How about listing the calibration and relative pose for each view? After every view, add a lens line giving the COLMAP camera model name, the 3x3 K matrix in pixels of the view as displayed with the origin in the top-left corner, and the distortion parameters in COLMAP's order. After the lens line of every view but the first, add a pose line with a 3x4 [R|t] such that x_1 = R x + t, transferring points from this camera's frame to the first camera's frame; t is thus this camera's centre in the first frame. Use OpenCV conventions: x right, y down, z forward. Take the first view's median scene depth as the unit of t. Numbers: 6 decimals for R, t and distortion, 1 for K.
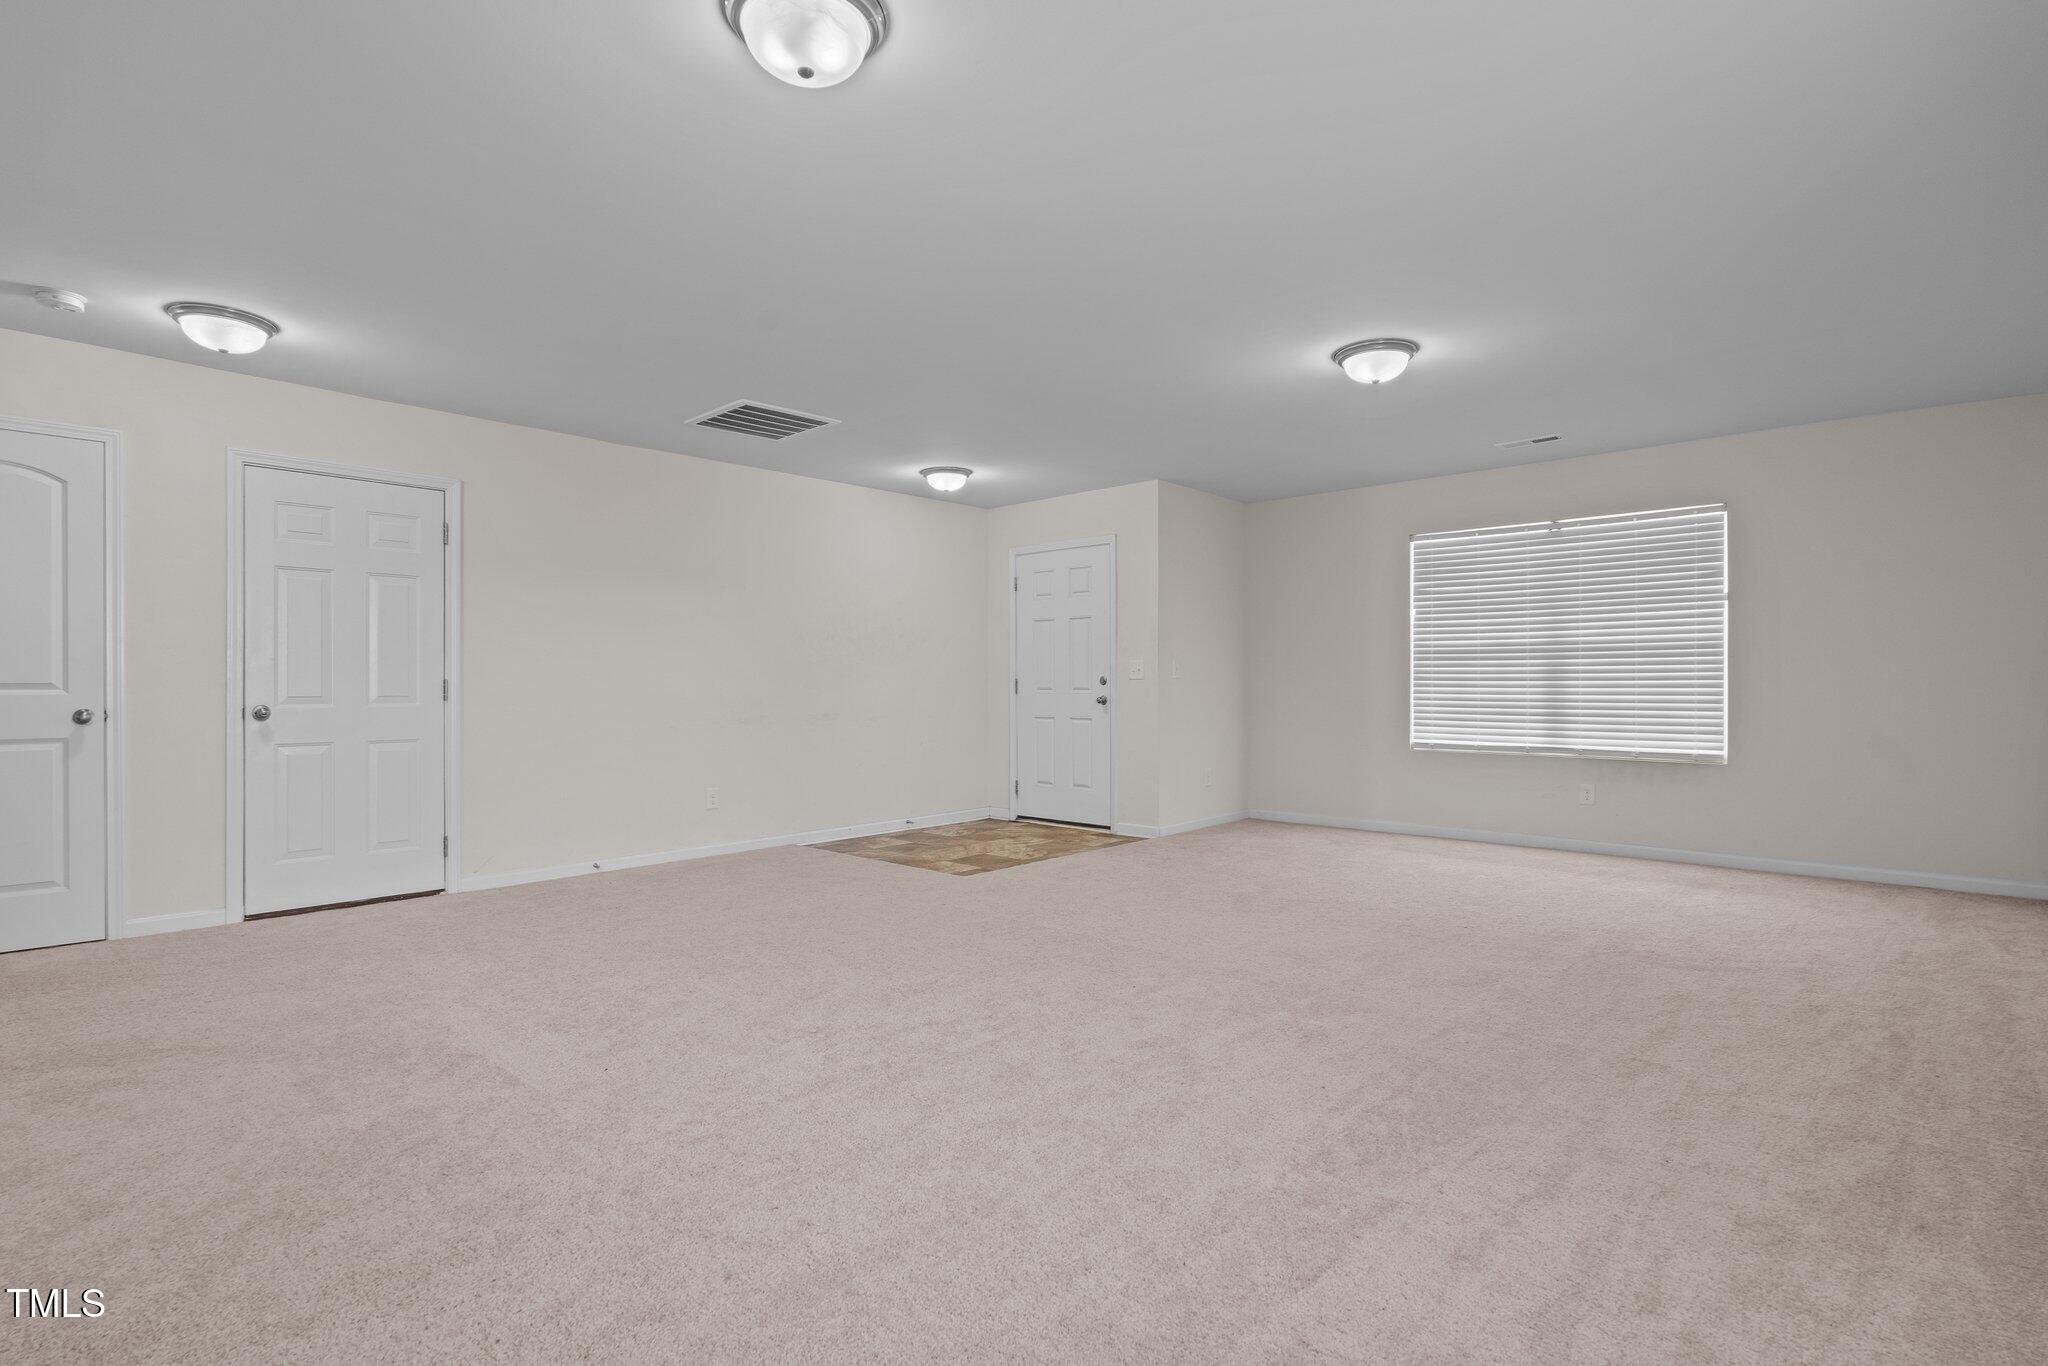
lens RADIAL K [[982.5, 0, 1015.6], [0, 982.5, 679.3], [0, 0, 1]] dist [-0.003584, -0.000768]
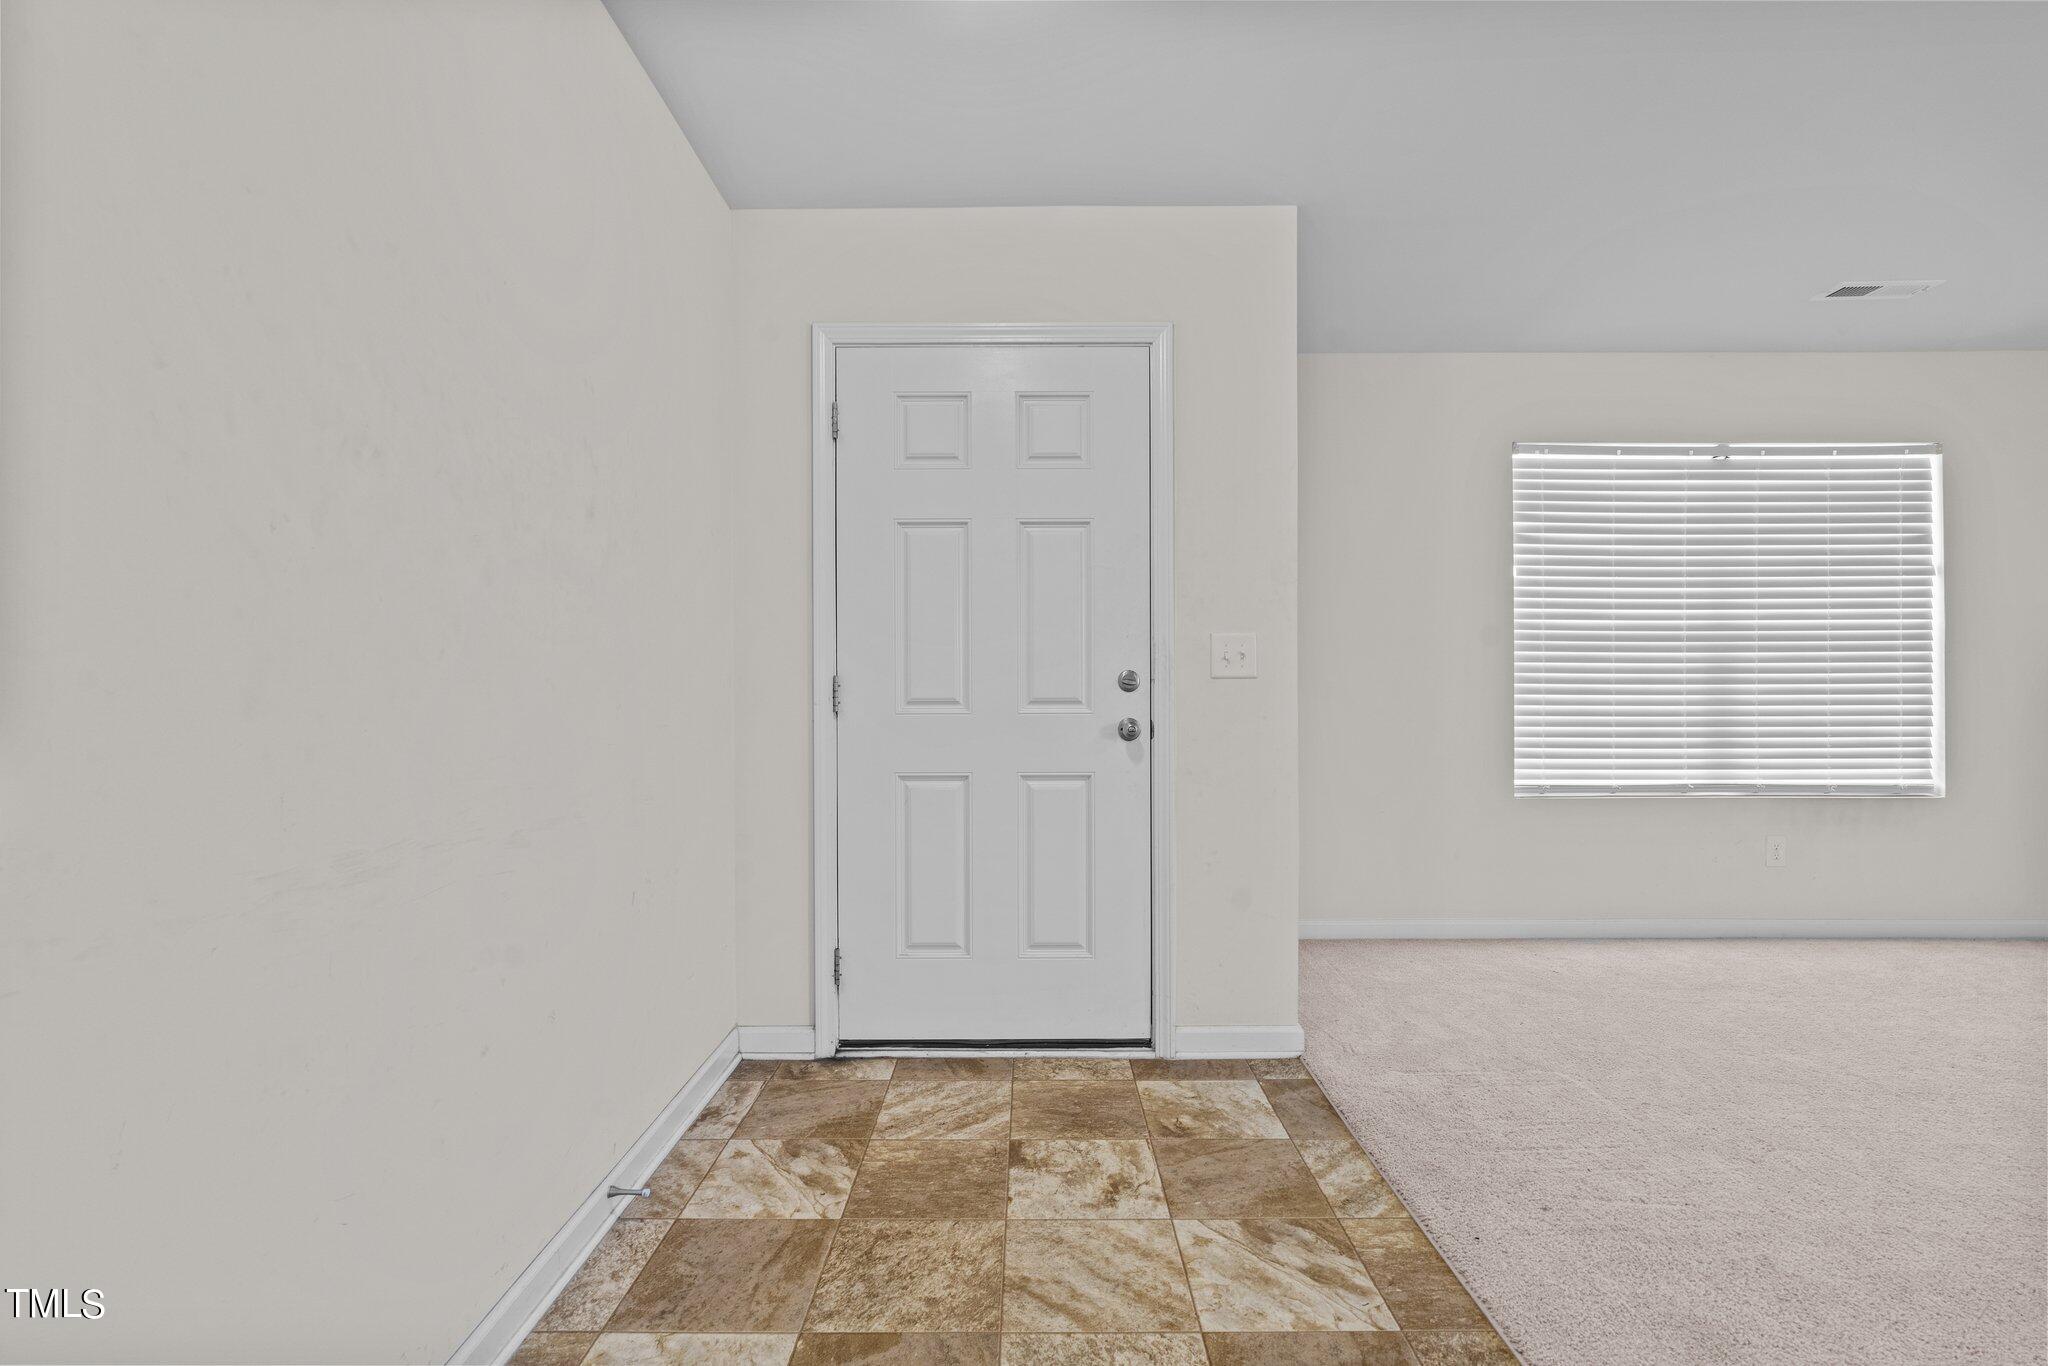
lens RADIAL K [[966.1, 0, 1024.0], [0, 966.1, 683.0], [0, 0, 1]] dist [-0.002986, -0.000363]
pose [[0.730643, 0.003124, 0.682753, -0.245279], [-0.002881, 0.999995, -0.001493, 0.003145], [-0.682754, -0.000876, 0.730648, 0.845620]]
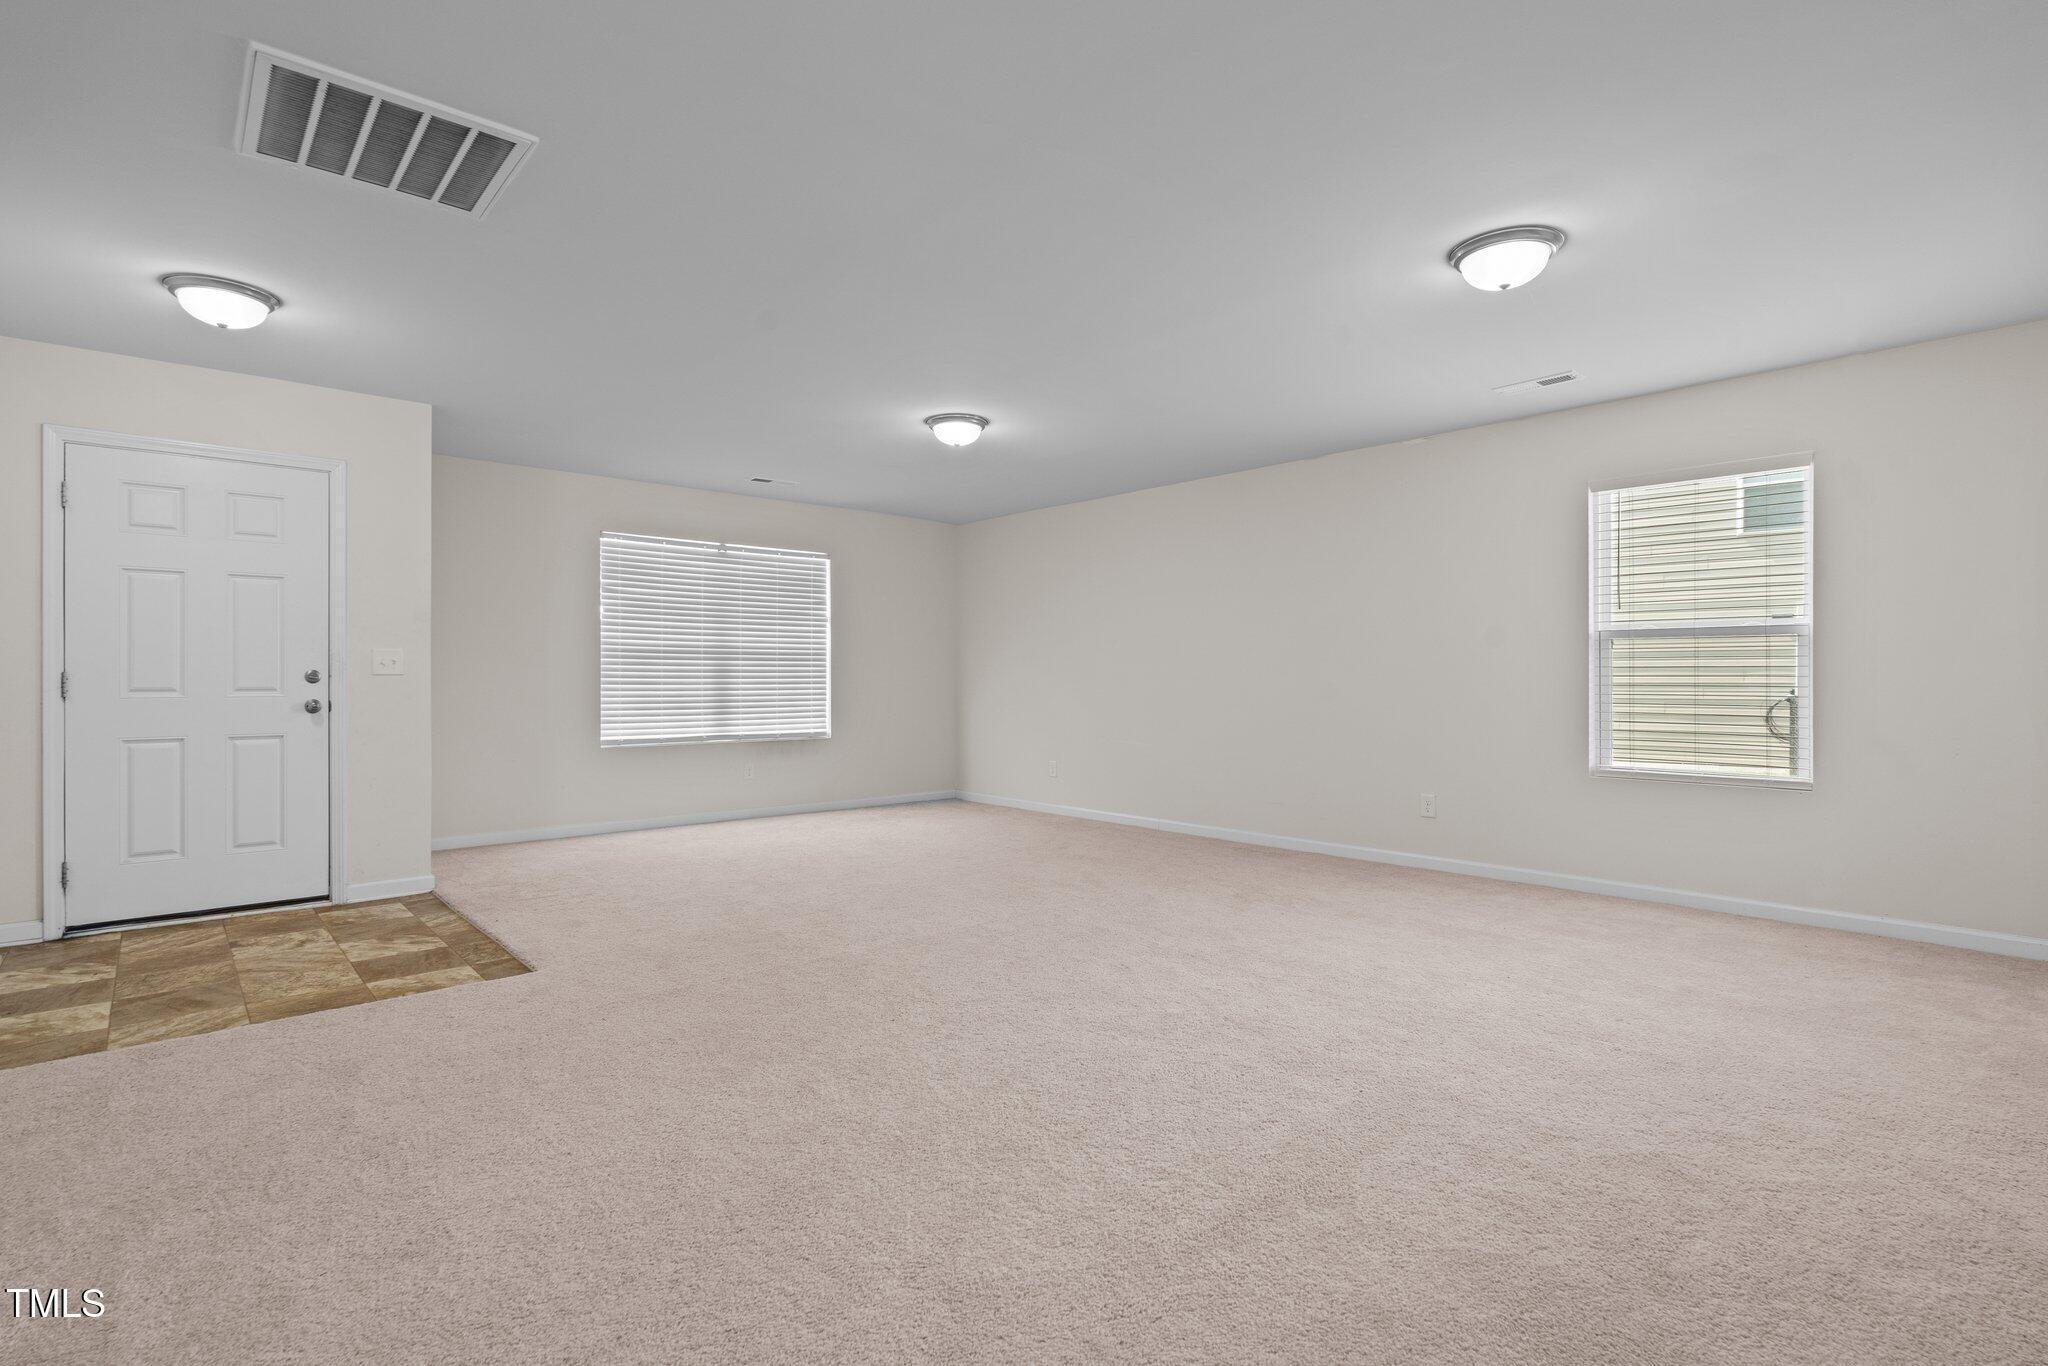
lens RADIAL K [[982.5, 0, 1015.6], [0, 982.5, 679.3], [0, 0, 1]] dist [-0.003584, -0.000768]
pose [[0.092252, 0.000931, 0.995735, -0.596954], [-0.006576, 0.999978, -0.000326, 0.000205], [-0.995714, -0.006518, 0.092256, 0.538944]]
